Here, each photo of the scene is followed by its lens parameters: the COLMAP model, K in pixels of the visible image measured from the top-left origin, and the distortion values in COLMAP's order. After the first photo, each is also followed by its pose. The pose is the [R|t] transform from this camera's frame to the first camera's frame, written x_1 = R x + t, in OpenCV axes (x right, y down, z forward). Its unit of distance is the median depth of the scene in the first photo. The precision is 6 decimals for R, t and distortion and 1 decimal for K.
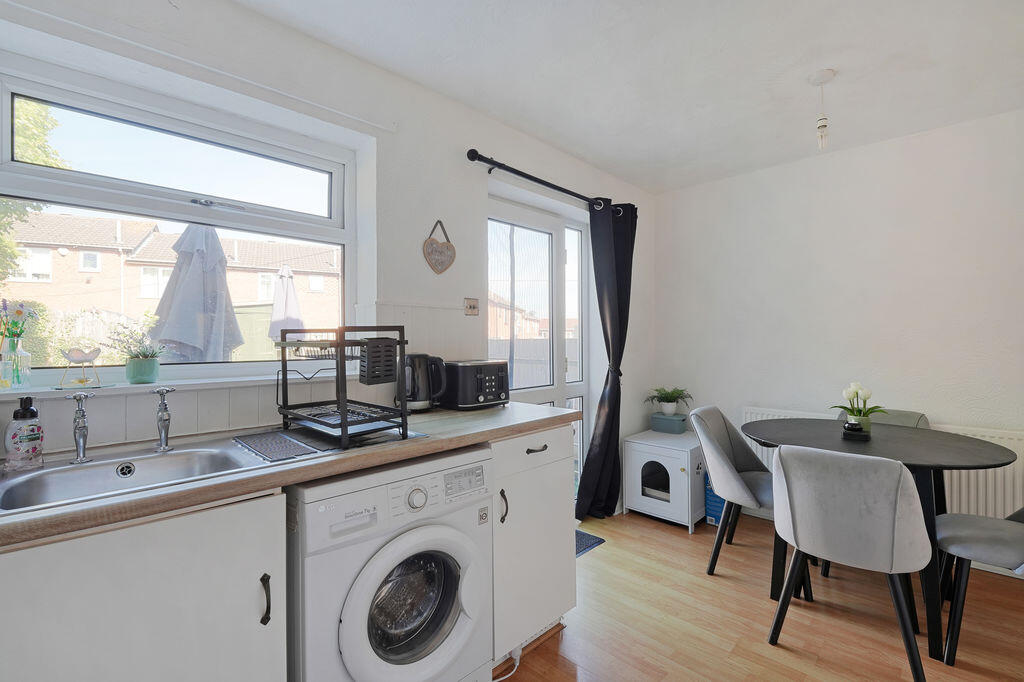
lens RADIAL K [[448.6, 0, 514.7], [0, 448.6, 334.9], [0, 0, 1]] dist [0.000798, 0.000114]
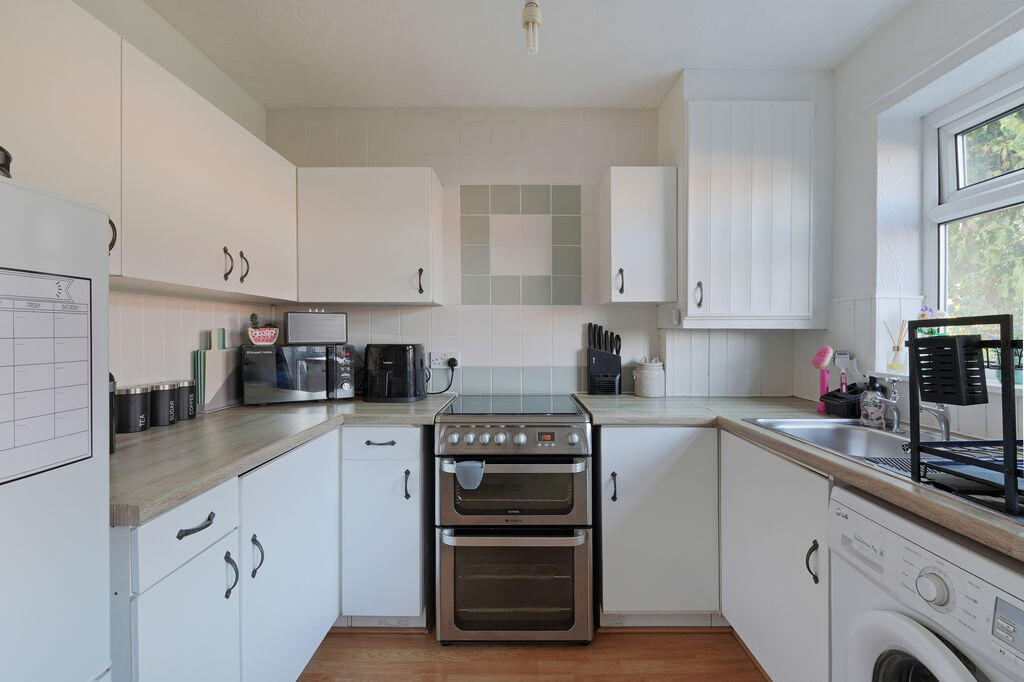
lens RADIAL K [[448.6, 0, 514.7], [0, 448.6, 334.9], [0, 0, 1]] dist [0.000798, 0.000114]
pose [[-0.715507, 0.007978, -0.698560, 0.581222], [0.006262, 0.999968, 0.005006, -0.001427], [0.698578, -0.000793, -0.715534, 0.985200]]
